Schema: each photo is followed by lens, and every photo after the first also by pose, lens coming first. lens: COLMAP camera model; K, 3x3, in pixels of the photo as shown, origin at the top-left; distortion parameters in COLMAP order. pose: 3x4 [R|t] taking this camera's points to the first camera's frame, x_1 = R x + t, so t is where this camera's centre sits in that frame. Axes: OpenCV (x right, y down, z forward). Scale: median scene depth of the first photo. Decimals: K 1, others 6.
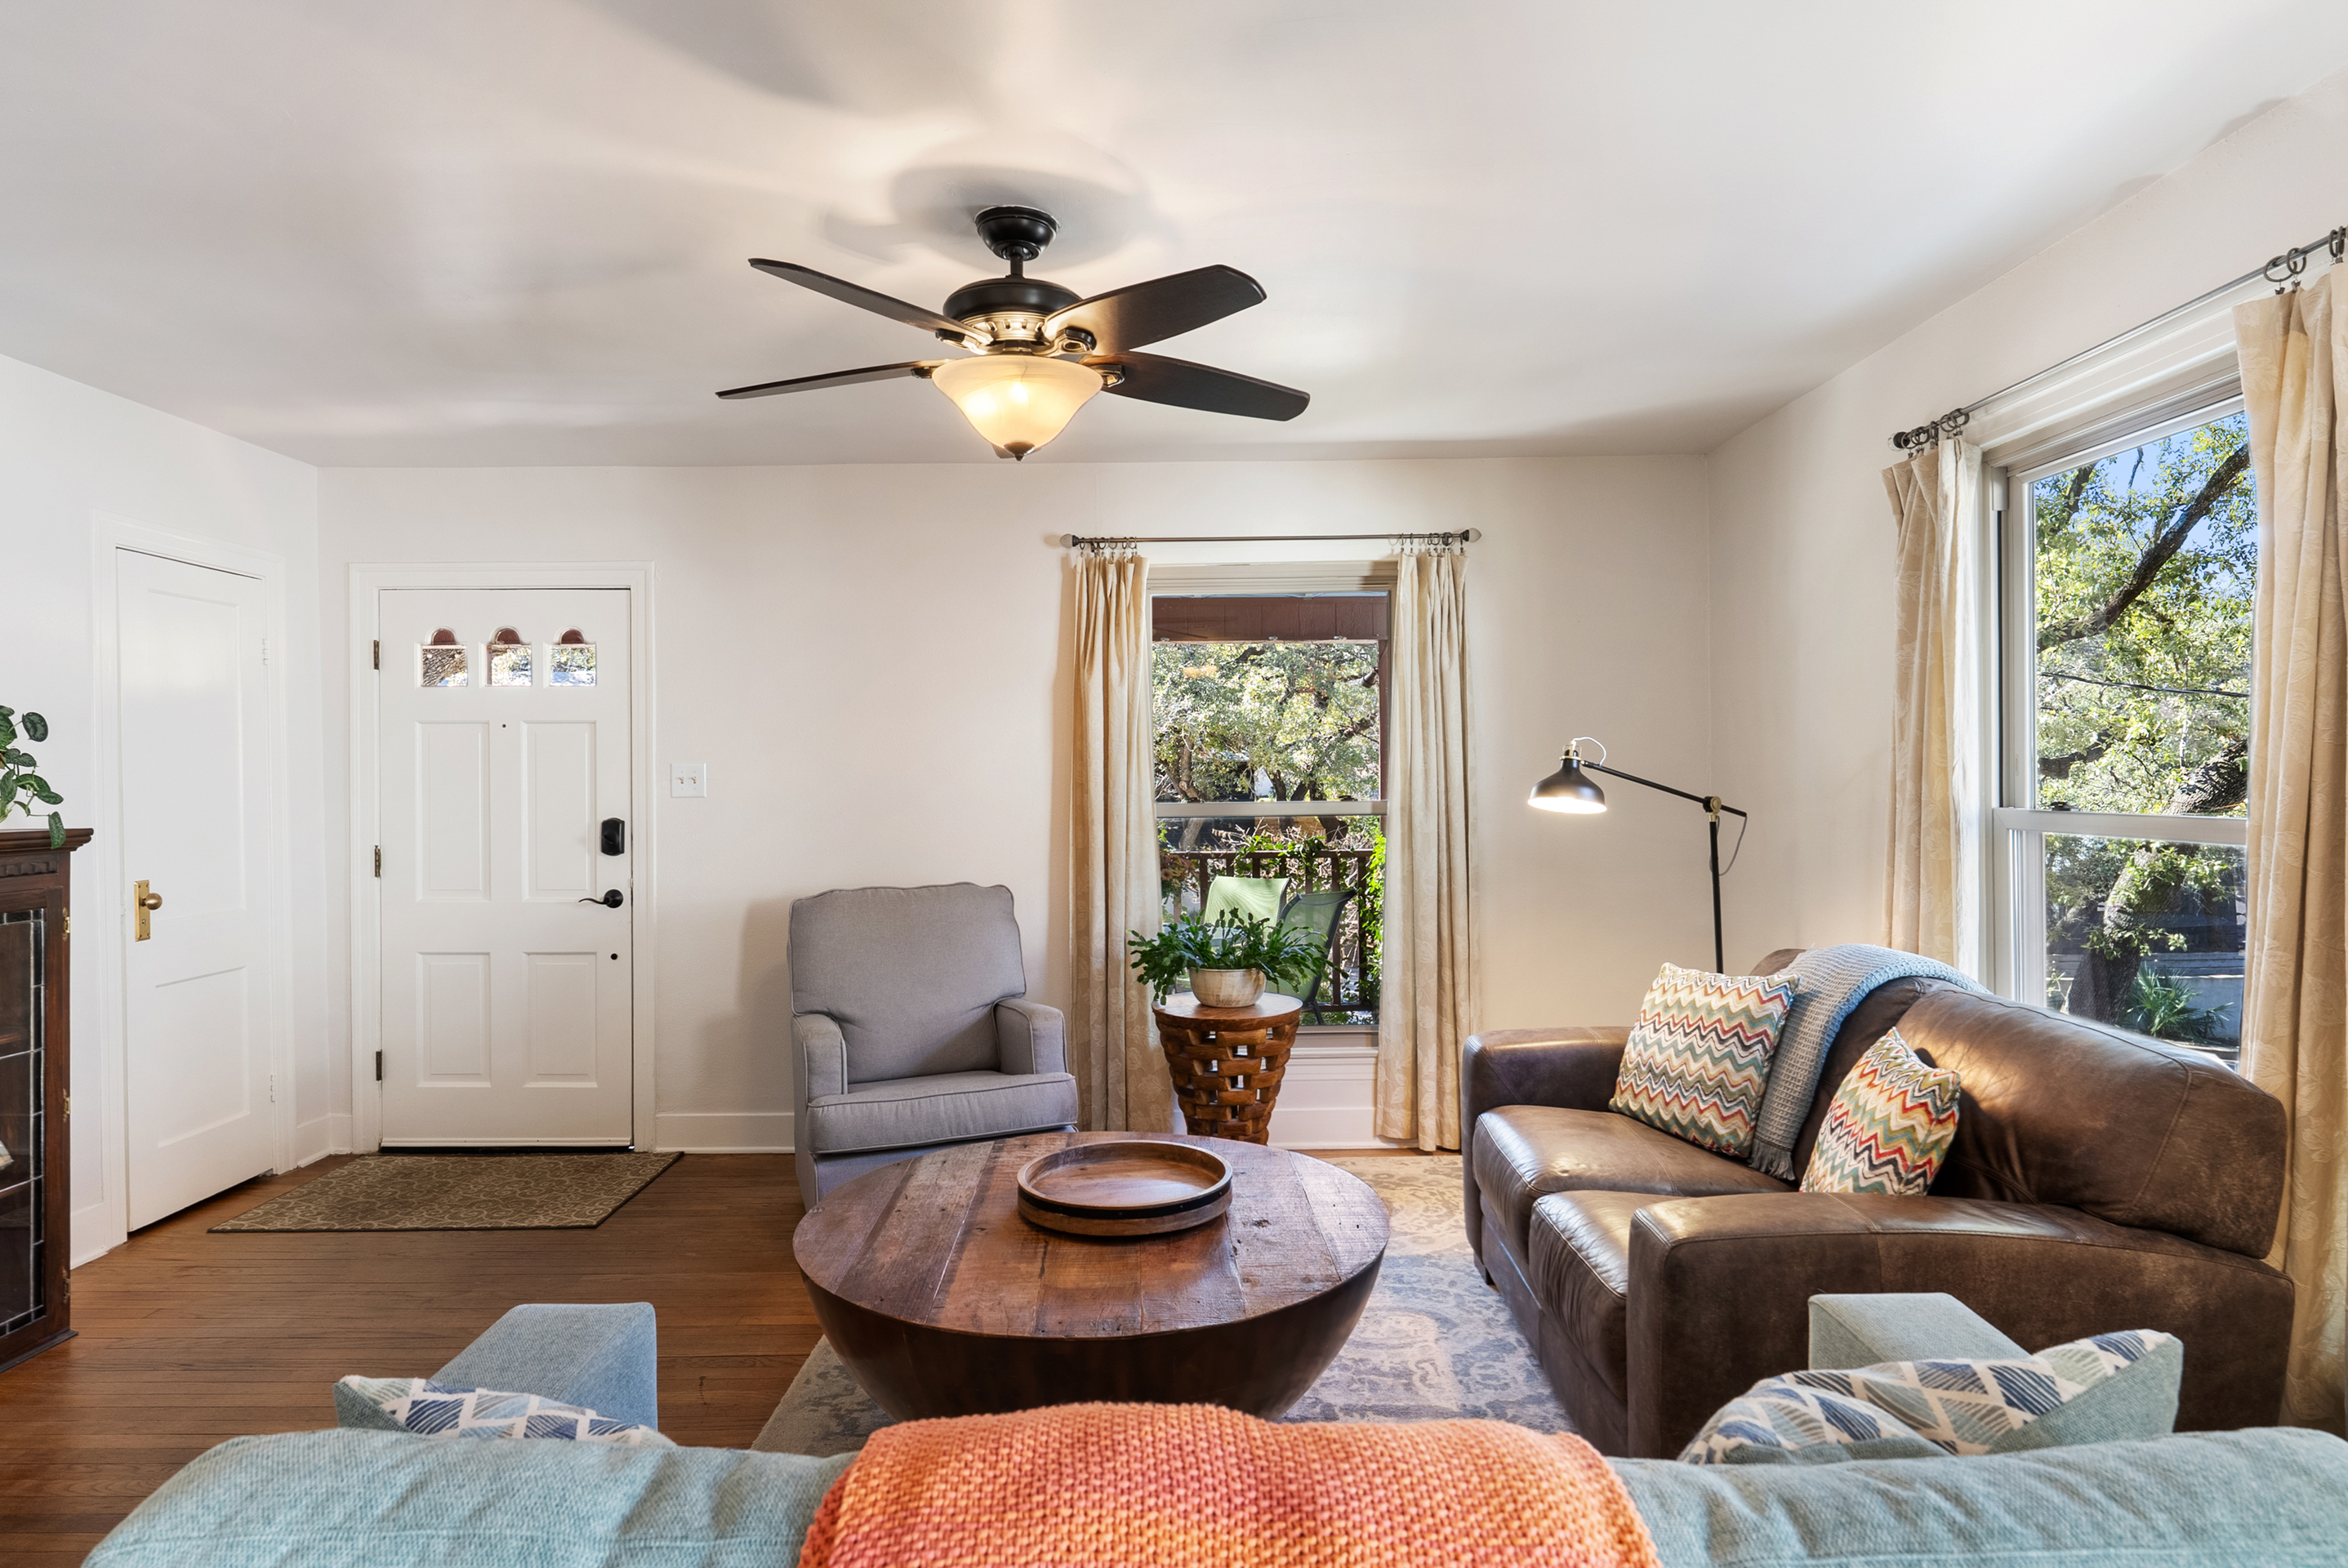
lens RADIAL K [[1291.0, 0, 1172.7], [0, 1291.0, 782.3], [0, 0, 1]] dist [0.000185, 0.000455]
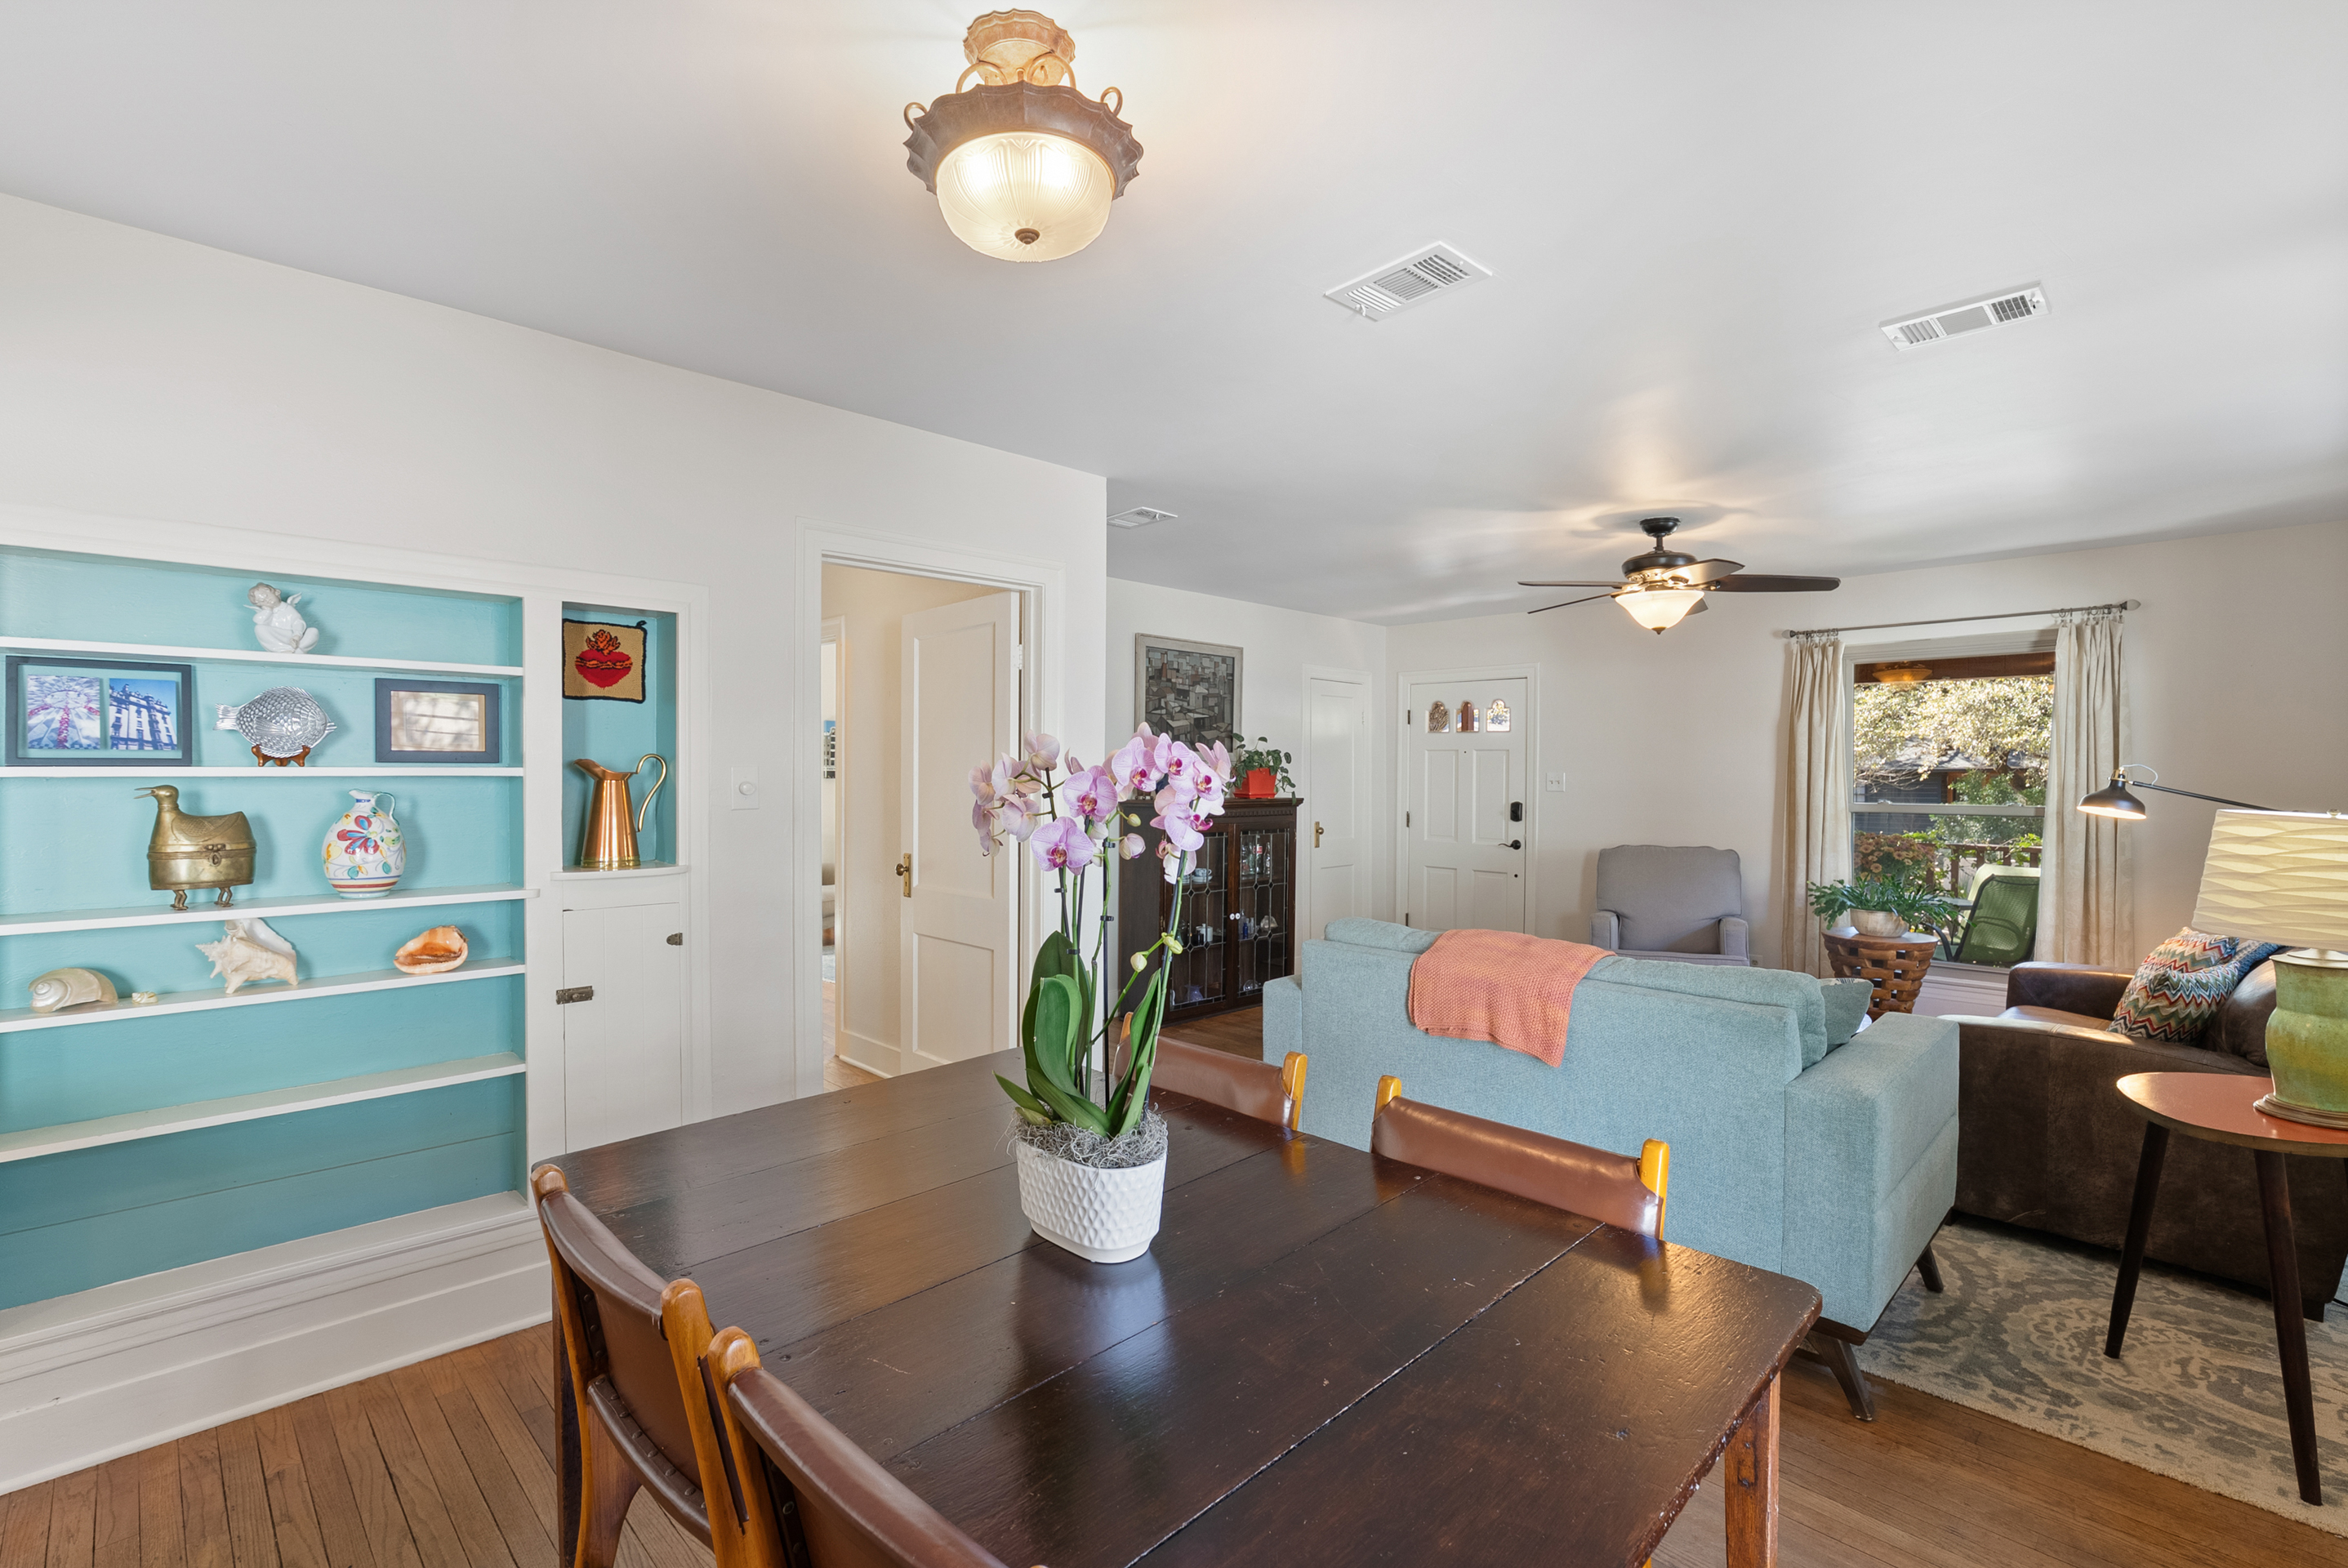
lens RADIAL K [[1044.9, 0, 1183.8], [0, 1044.9, 778.9], [0, 0, 1]] dist [-0.006126, 0.000283]
pose [[0.706466, 0.016815, -0.707547, 0.331736], [-0.015366, 0.999846, 0.008419, -0.011309], [0.707580, 0.004924, 0.706616, -0.457746]]
